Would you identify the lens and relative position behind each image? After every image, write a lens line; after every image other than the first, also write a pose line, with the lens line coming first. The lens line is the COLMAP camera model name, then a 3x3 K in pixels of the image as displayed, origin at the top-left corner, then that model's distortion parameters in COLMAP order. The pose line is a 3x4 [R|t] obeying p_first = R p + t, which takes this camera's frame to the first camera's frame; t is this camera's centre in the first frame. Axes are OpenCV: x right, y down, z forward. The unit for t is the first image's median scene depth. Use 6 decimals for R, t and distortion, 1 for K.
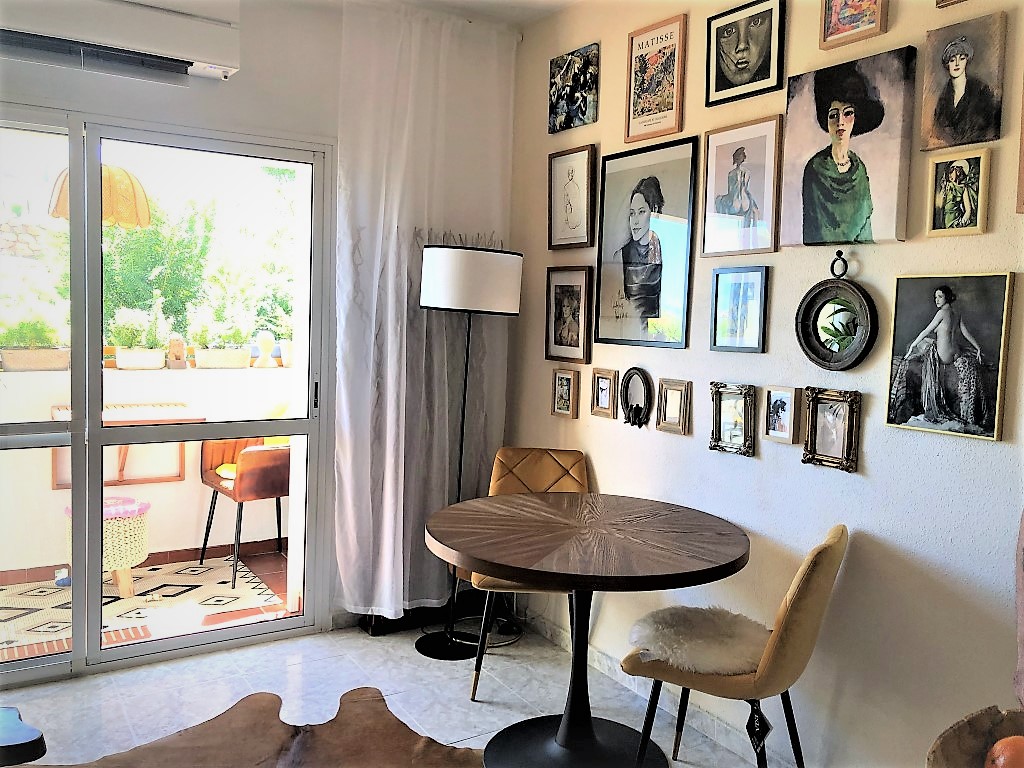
lens RADIAL K [[852.2, 0, 512.0], [0, 852.2, 384.0], [0, 0, 1]] dist [0.097275, -0.255851]
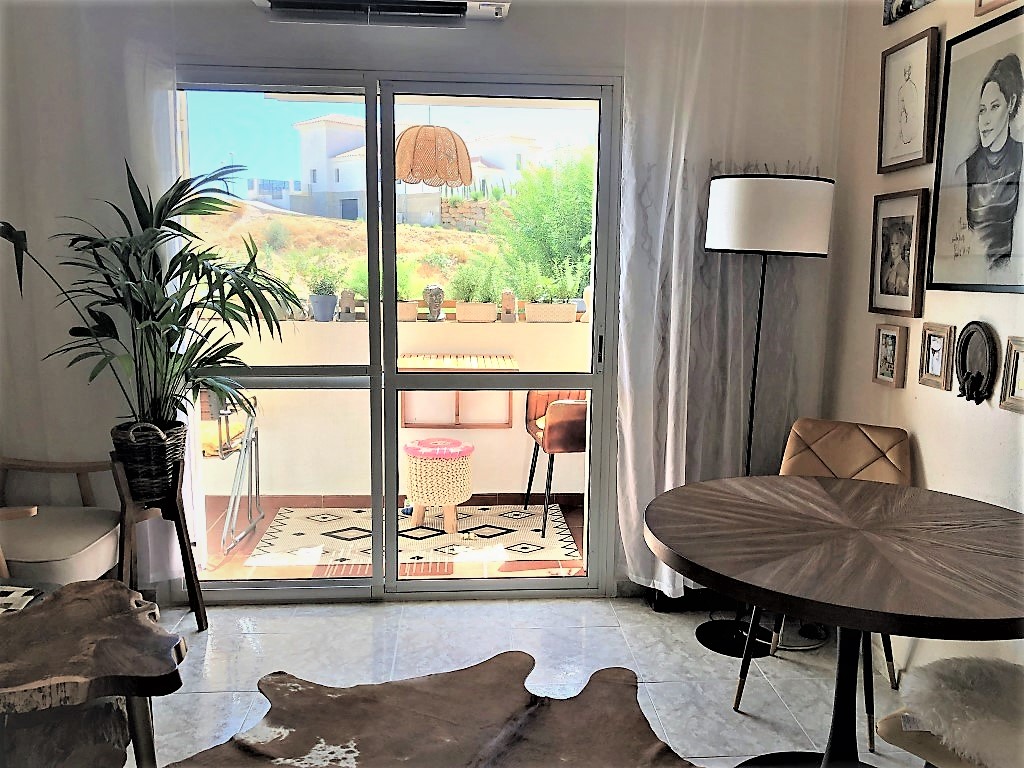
lens RADIAL K [[815.5, 0, 513.2], [0, 815.5, 375.5], [0, 0, 1]] dist [0.009054, -0.009692]
pose [[0.877909, 0.043281, -0.476868, 0.121216], [-0.025450, 0.998716, 0.043791, 0.005810], [0.478151, -0.026308, 0.877883, 0.174802]]
